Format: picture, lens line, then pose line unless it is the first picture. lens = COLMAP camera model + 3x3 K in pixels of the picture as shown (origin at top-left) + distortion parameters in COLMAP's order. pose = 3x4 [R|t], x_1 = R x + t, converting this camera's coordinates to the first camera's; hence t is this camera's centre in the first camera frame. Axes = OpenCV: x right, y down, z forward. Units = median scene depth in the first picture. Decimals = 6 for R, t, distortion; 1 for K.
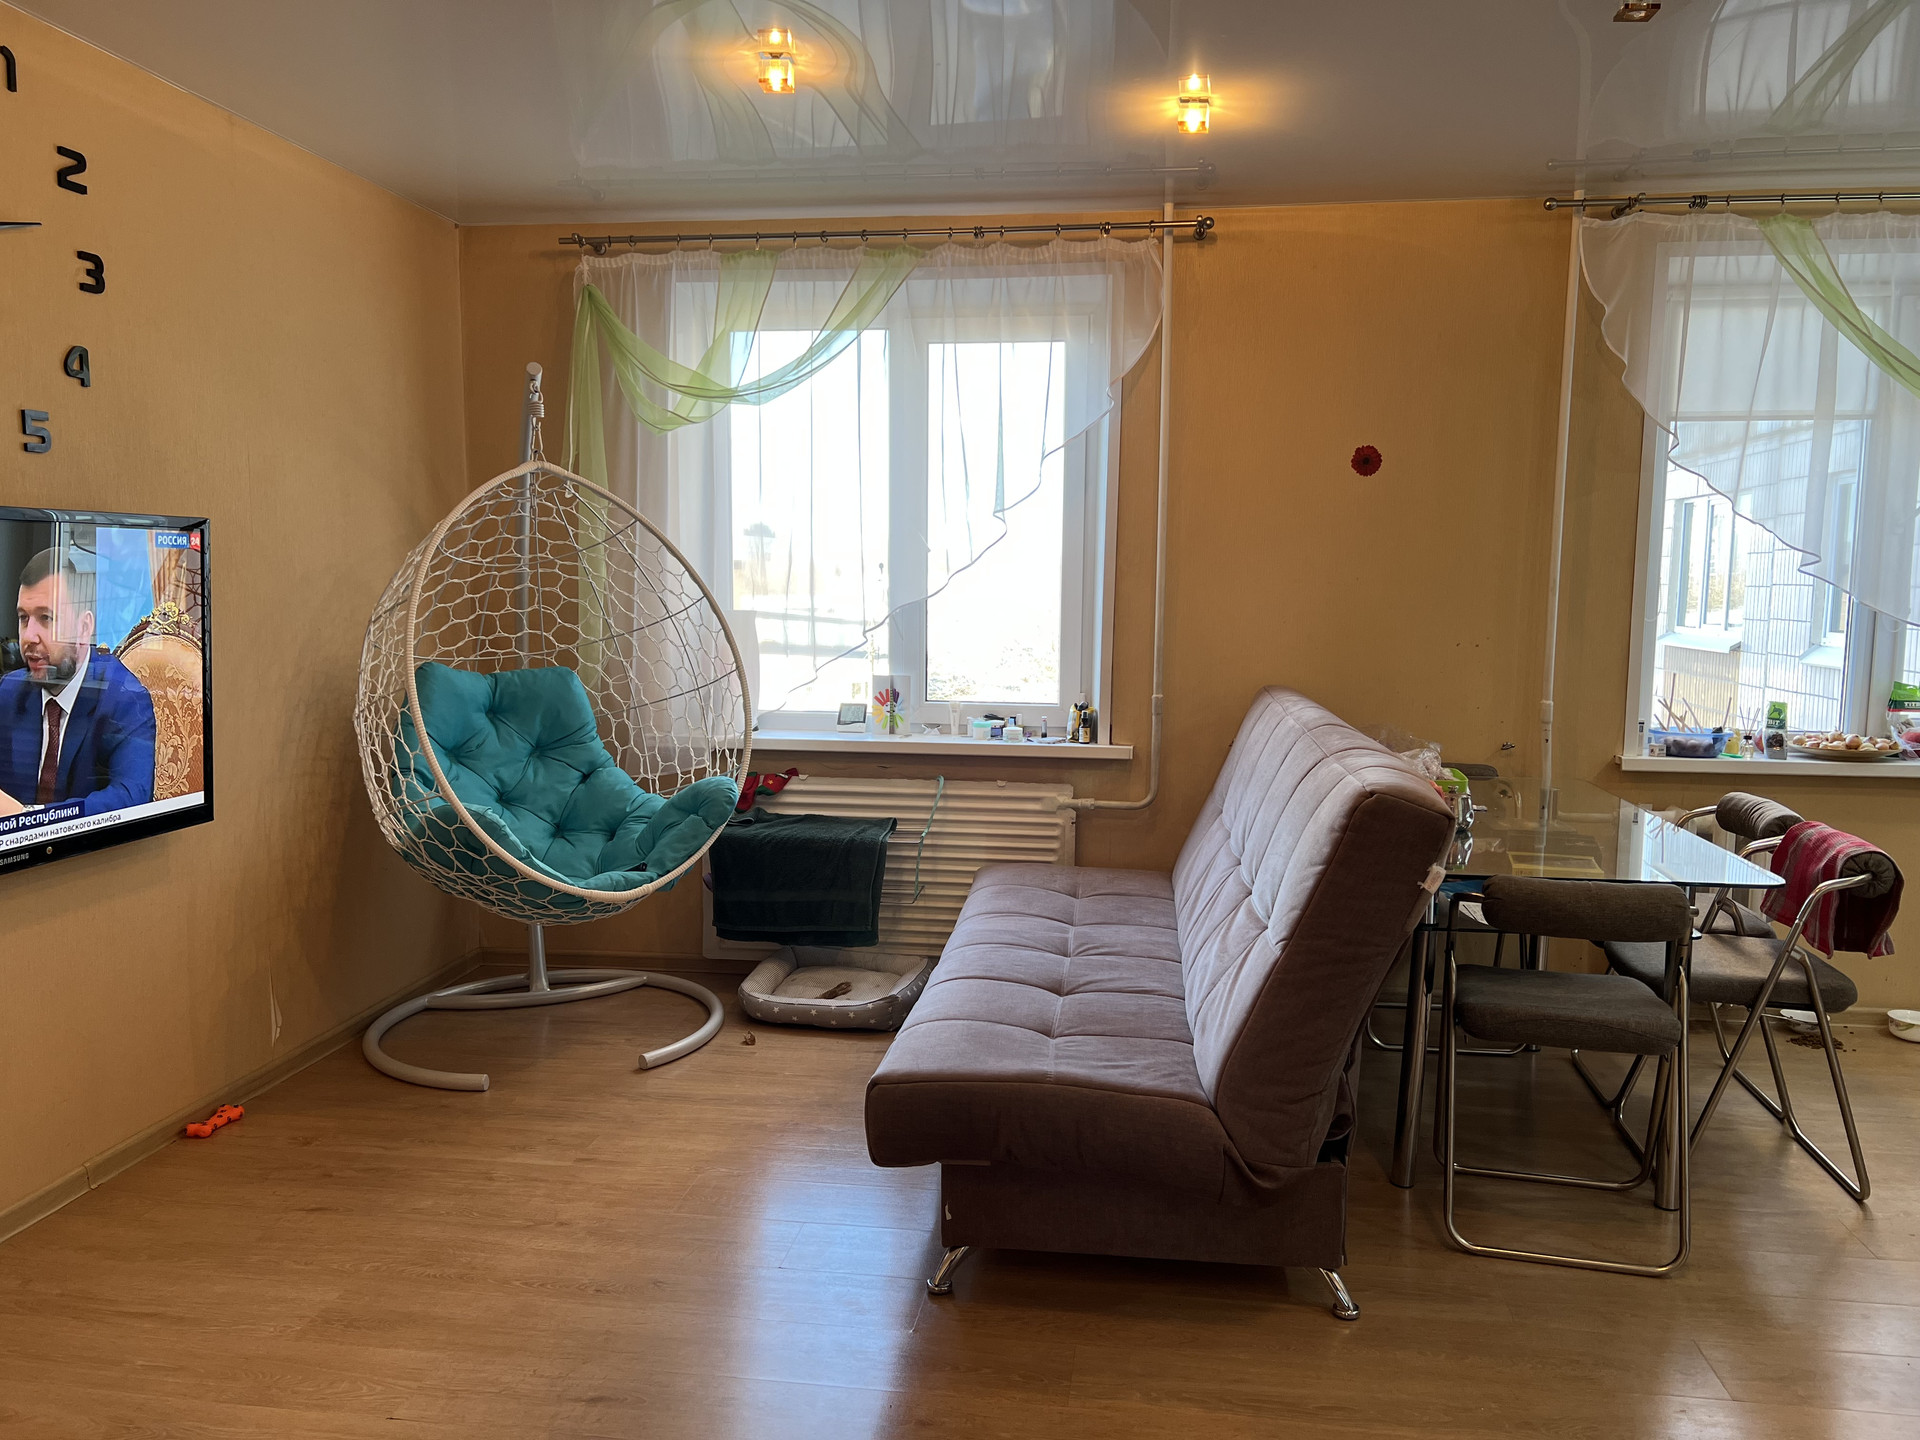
lens RADIAL K [[1426.4, 0, 960.0], [0, 1426.4, 720.0], [0, 0, 1]] dist [0.000522, -0.056844]
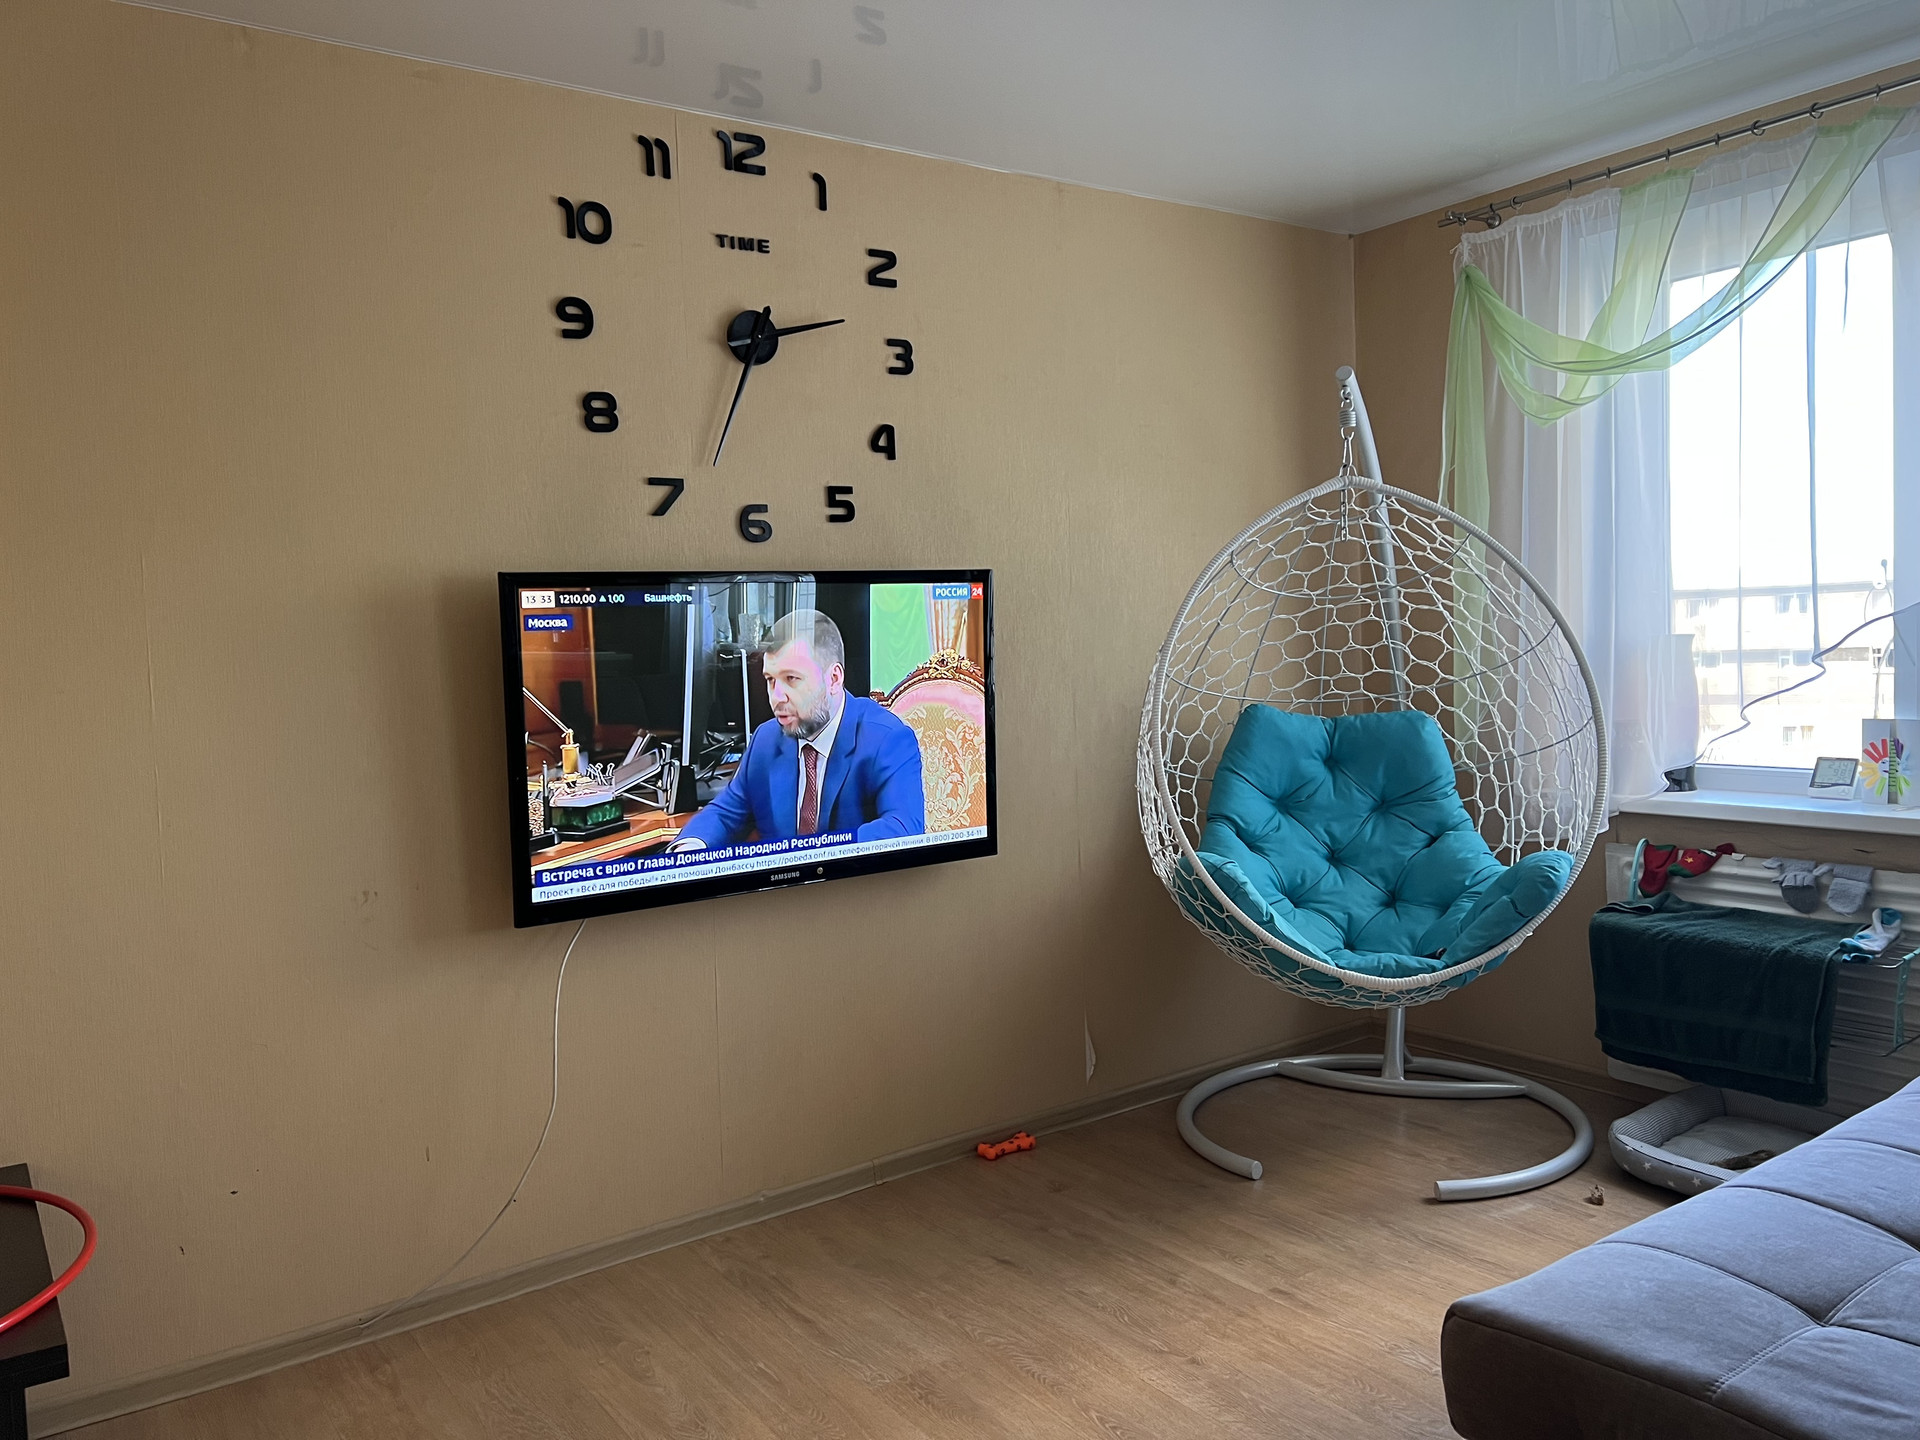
lens RADIAL K [[1393.7, 0, 956.4], [0, 1393.7, 709.8], [0, 0, 1]] dist [0.038454, -0.047360]
pose [[0.666360, -0.004021, -0.745619, 0.202894], [-0.026790, 0.999211, -0.029332, -0.005209], [0.745148, 0.039521, 0.665727, 0.259776]]
